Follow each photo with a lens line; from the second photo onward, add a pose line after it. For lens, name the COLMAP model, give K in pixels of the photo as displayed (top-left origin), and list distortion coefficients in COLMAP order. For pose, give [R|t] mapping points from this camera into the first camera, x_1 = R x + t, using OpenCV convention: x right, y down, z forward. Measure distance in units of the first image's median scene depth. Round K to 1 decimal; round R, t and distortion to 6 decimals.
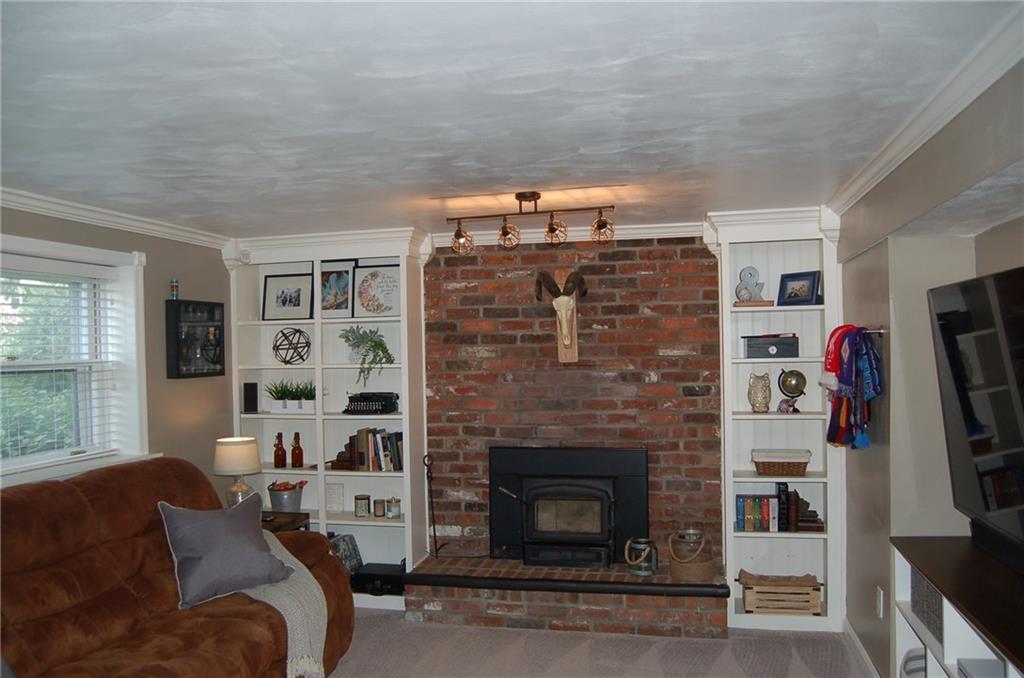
lens RADIAL K [[815.3, 0, 511.1], [0, 815.3, 358.1], [0, 0, 1]] dist [-0.064883, 0.008083]
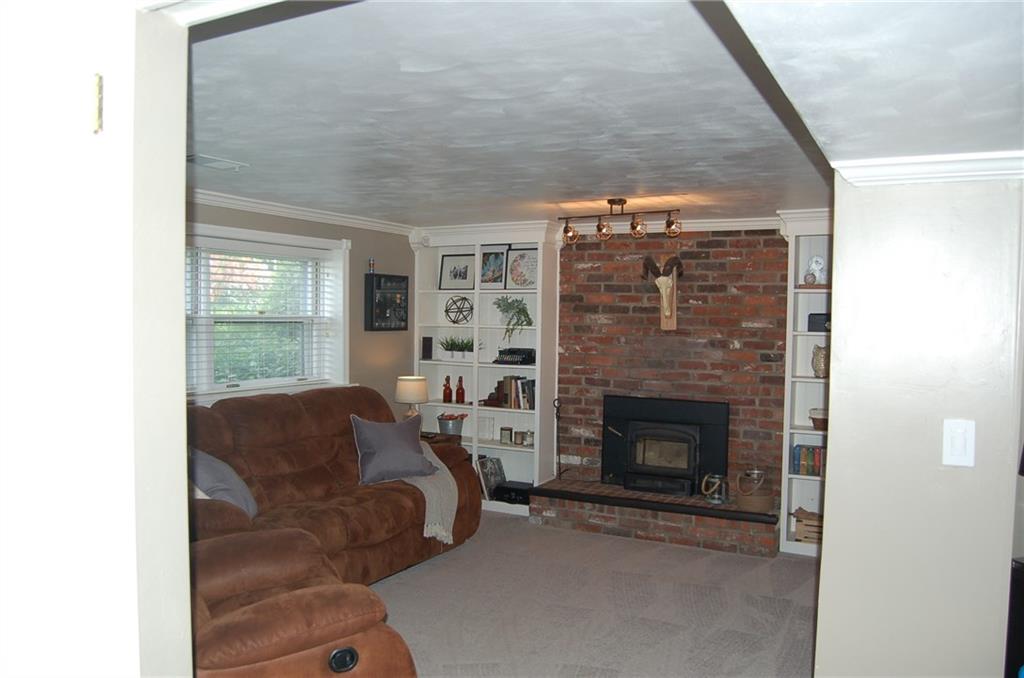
lens RADIAL K [[815.3, 0, 511.1], [0, 815.3, 358.1], [0, 0, 1]] dist [-0.064883, 0.008083]
pose [[0.962756, 0.045483, -0.266519, 0.174946], [-0.034785, 0.998393, 0.044727, 0.000961], [0.268126, -0.033790, 0.962791, -0.257439]]
